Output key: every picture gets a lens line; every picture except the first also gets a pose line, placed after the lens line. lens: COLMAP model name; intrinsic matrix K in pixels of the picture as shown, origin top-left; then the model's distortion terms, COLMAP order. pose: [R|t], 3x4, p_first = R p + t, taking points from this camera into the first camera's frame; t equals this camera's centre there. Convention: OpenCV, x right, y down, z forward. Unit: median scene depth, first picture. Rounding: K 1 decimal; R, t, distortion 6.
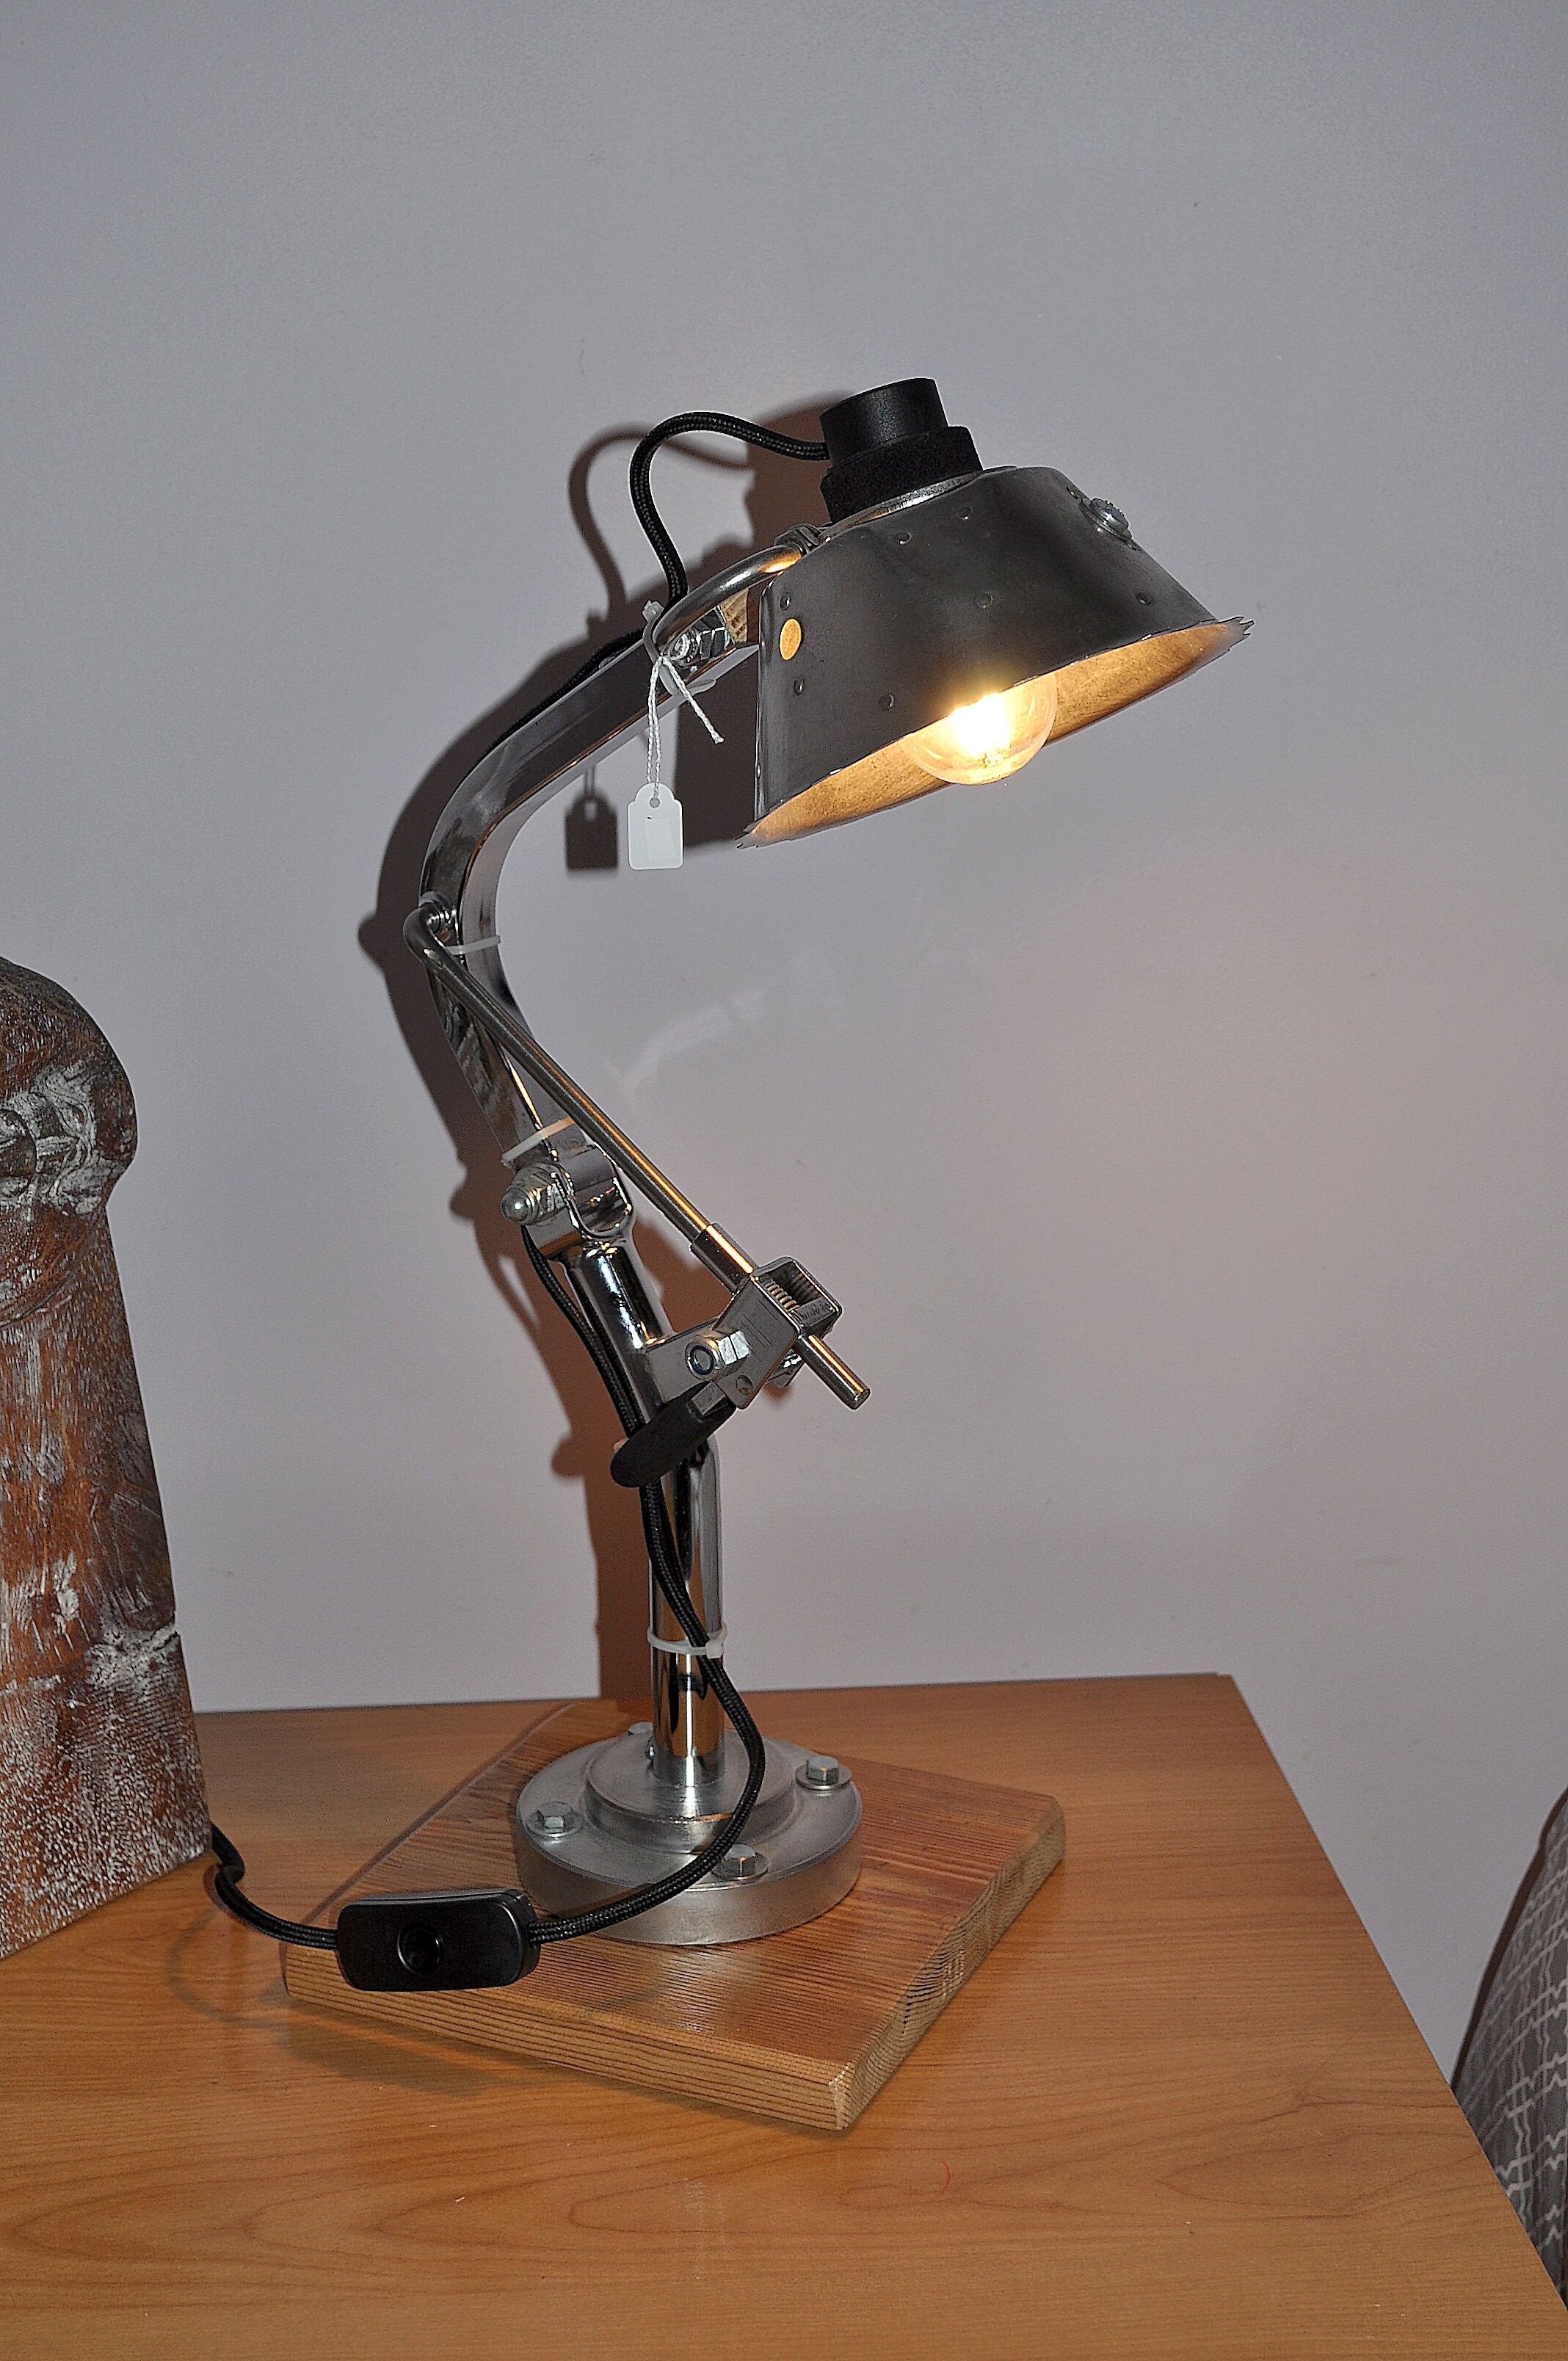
lens RADIAL K [[3202.0, 0, 784.0], [0, 3202.0, 1180.5], [0, 0, 1]] dist [-0.006717, -0.044055]
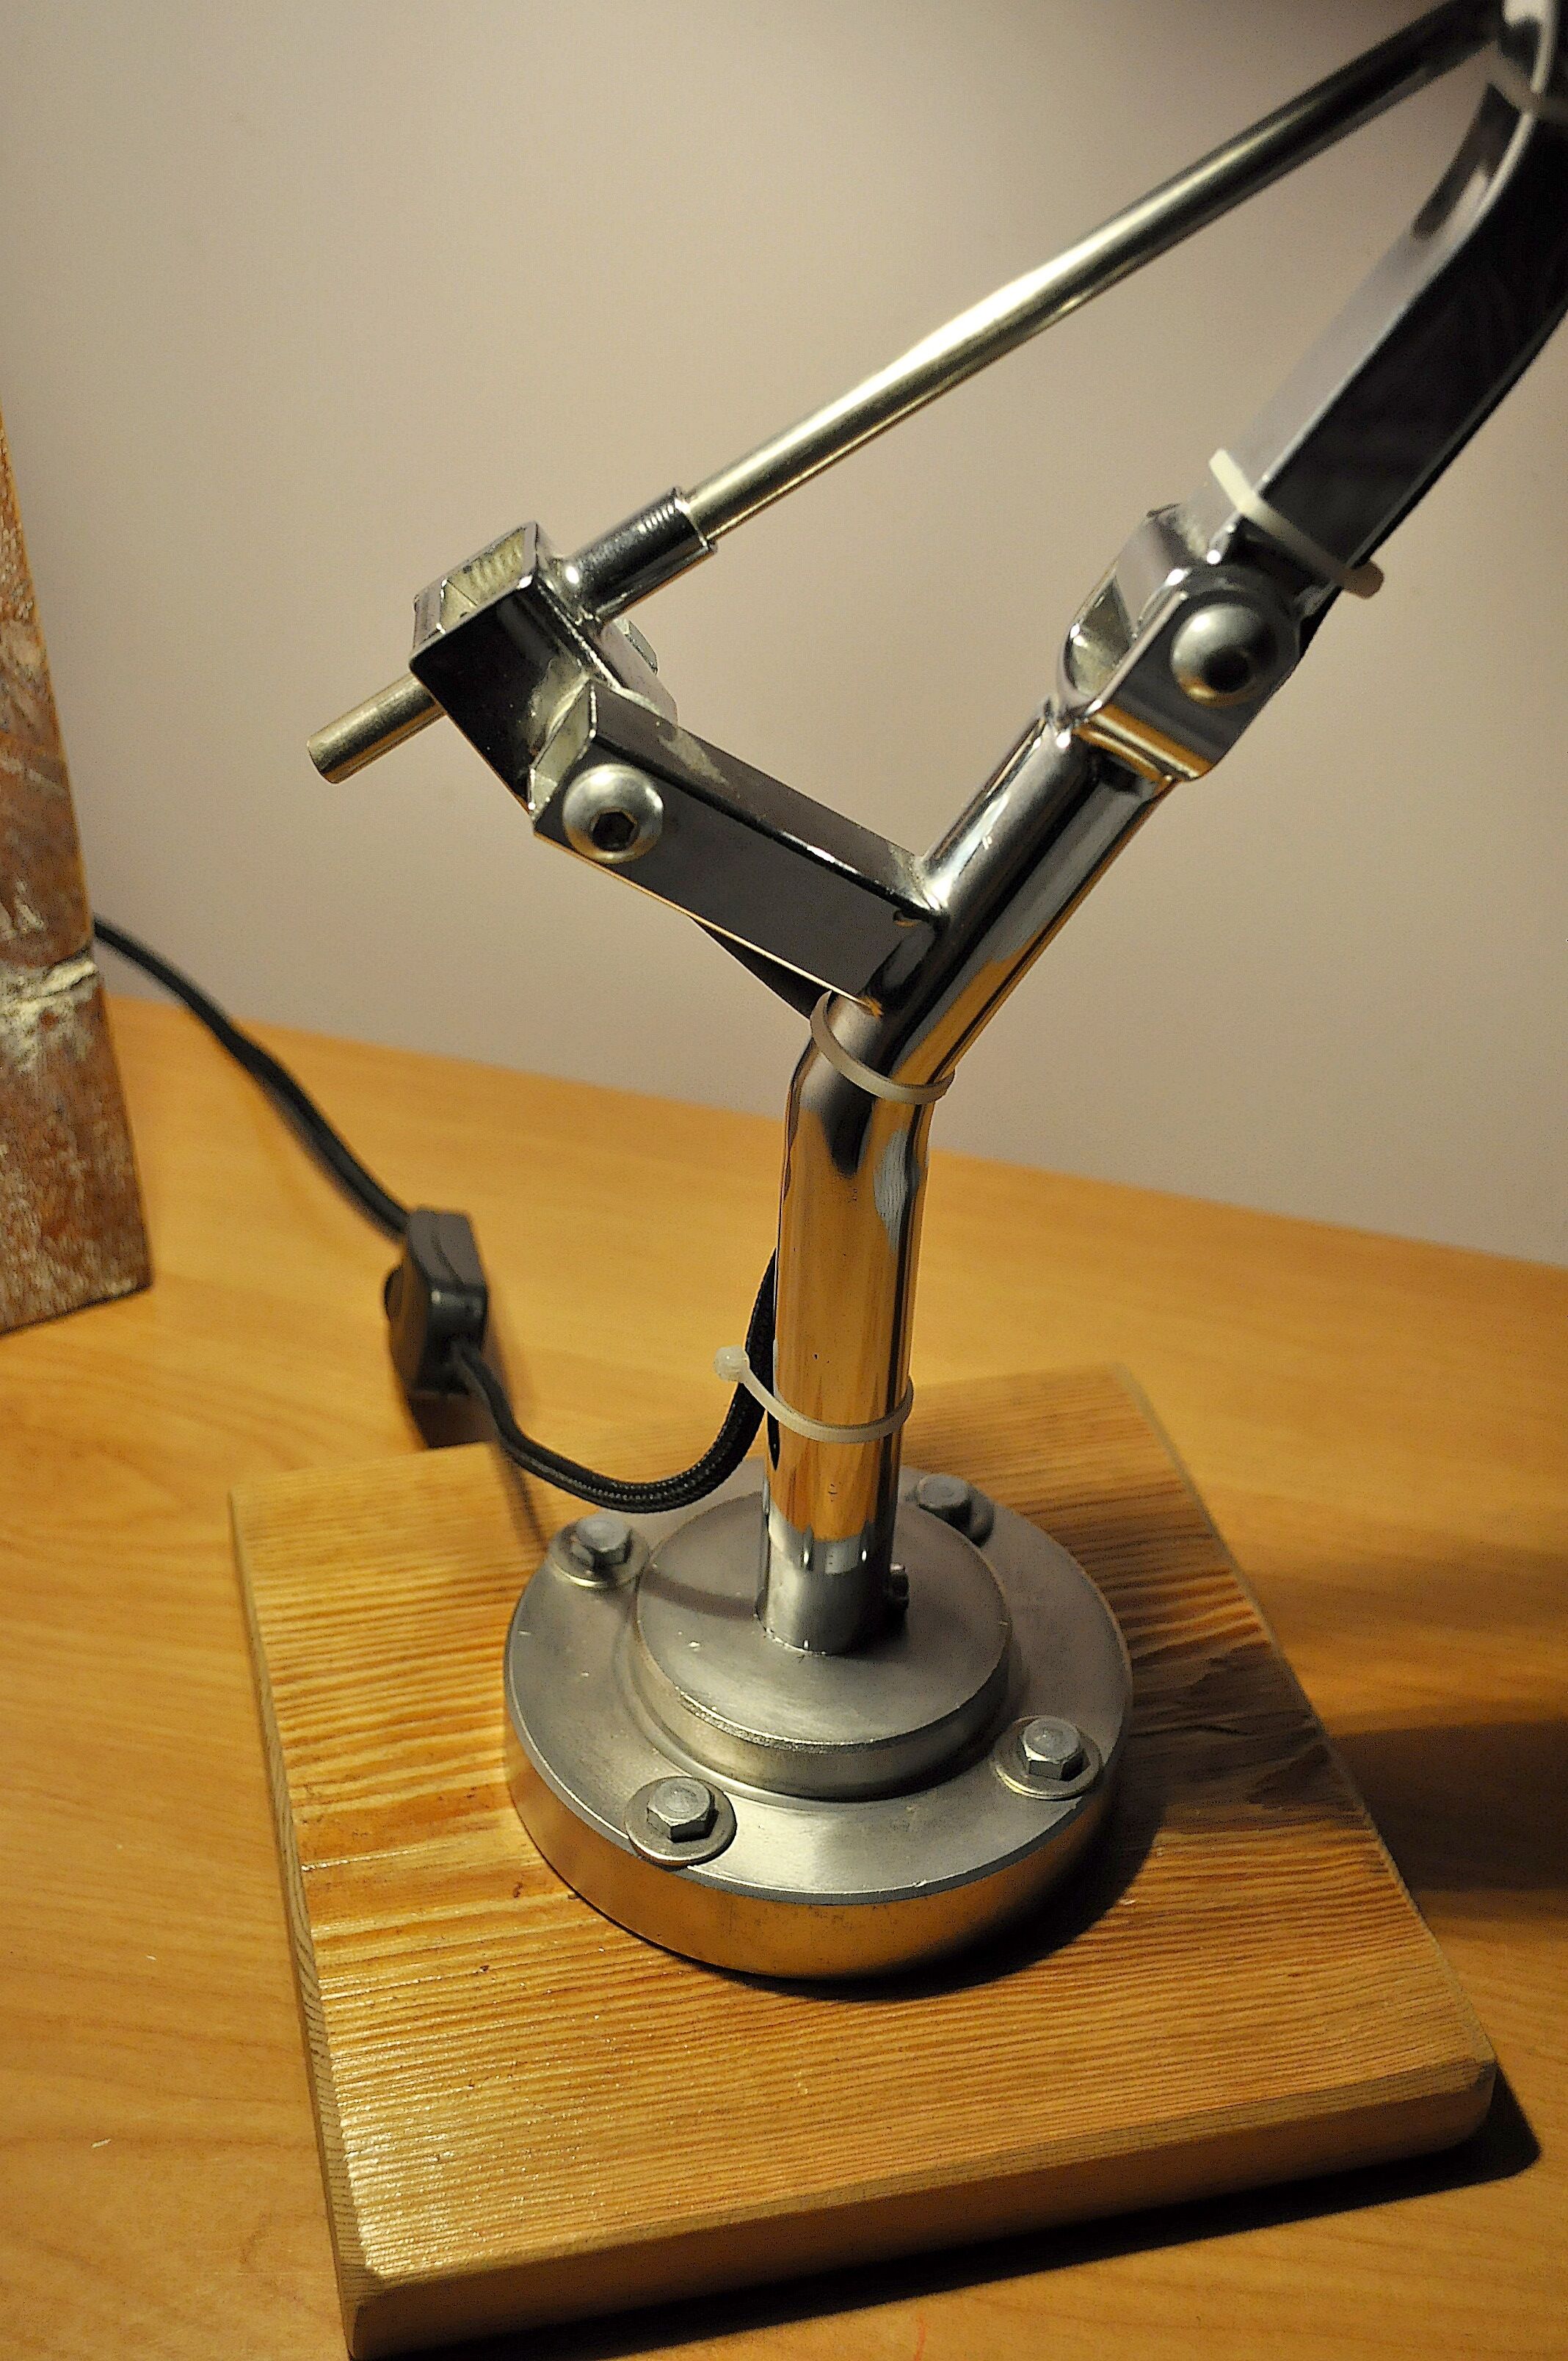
lens RADIAL K [[3046.7, 0, 784.0], [0, 3046.7, 1180.5], [0, 0, 1]] dist [-0.022524, -0.007350]
pose [[0.940359, 0.234686, -0.246266, 0.098018], [-0.139711, 0.926486, 0.349436, -0.050327], [0.310170, -0.294189, 0.904018, 0.510948]]
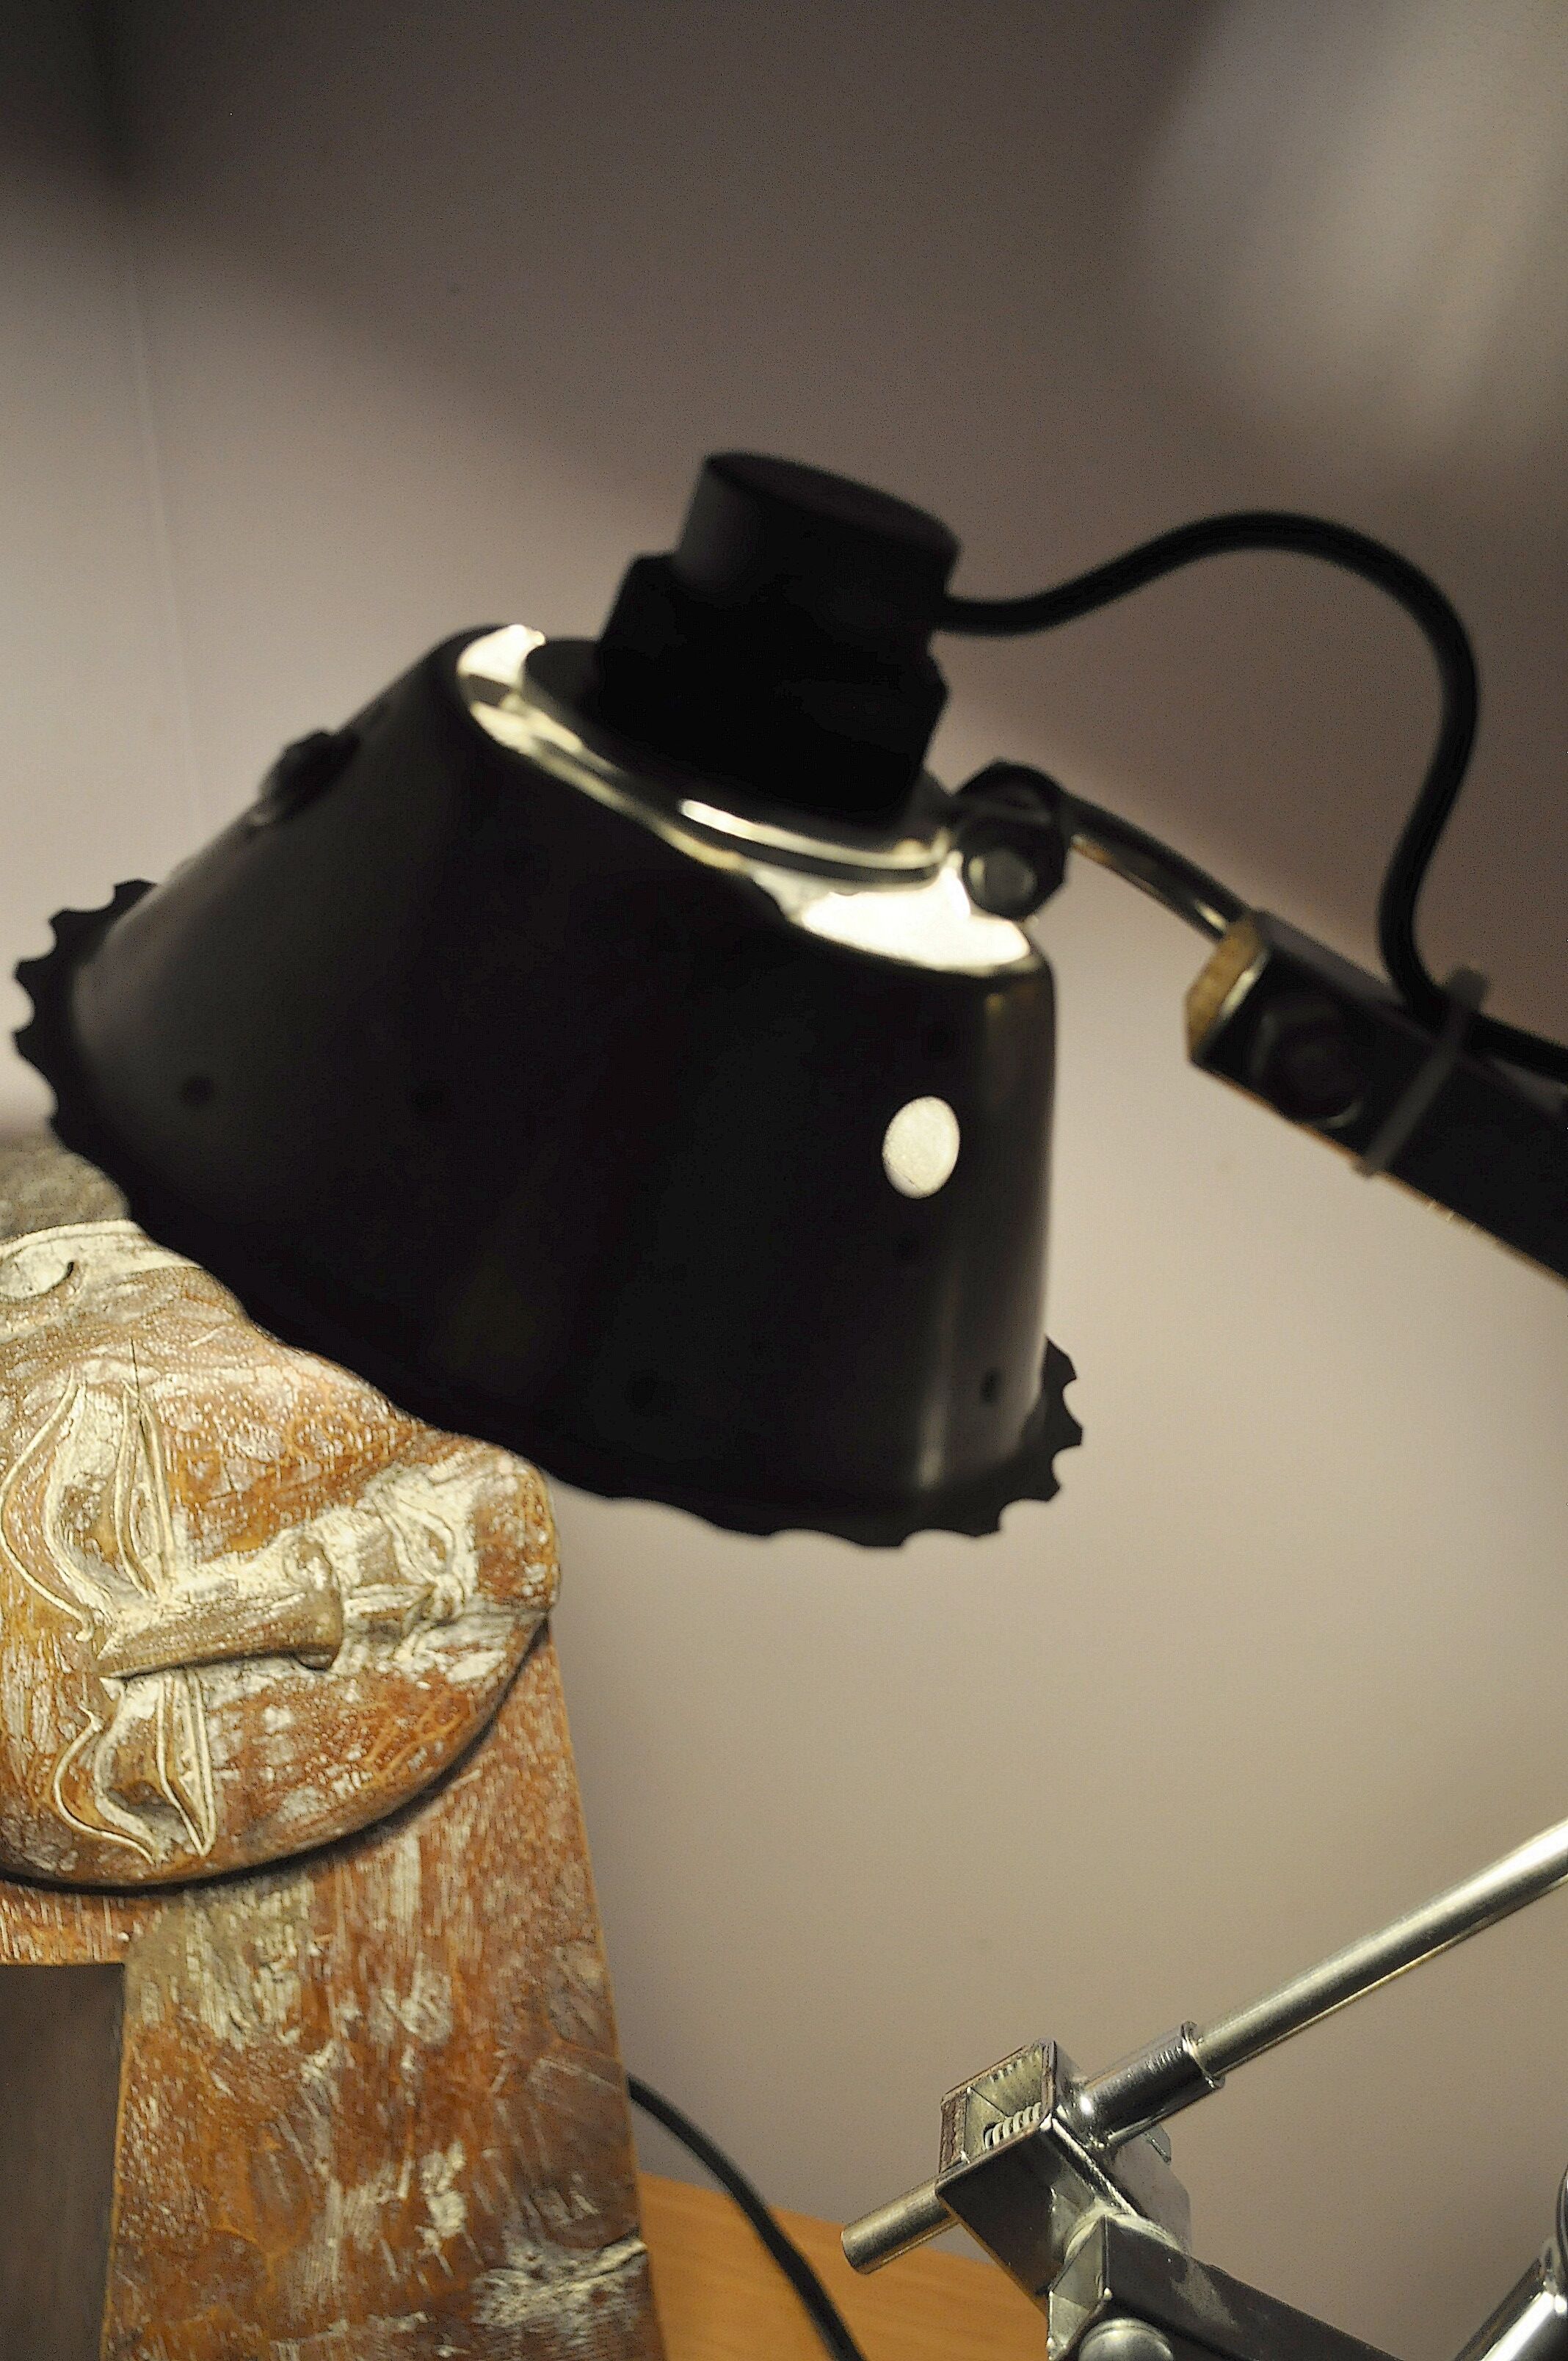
lens RADIAL K [[3046.7, 0, 784.0], [0, 3046.7, 1180.5], [0, 0, 1]] dist [-0.022524, -0.007350]
pose [[0.876924, 0.145888, -0.457953, 0.093014], [-0.092190, 0.986184, 0.137633, -0.170725], [0.471705, -0.078475, 0.878257, 0.503326]]
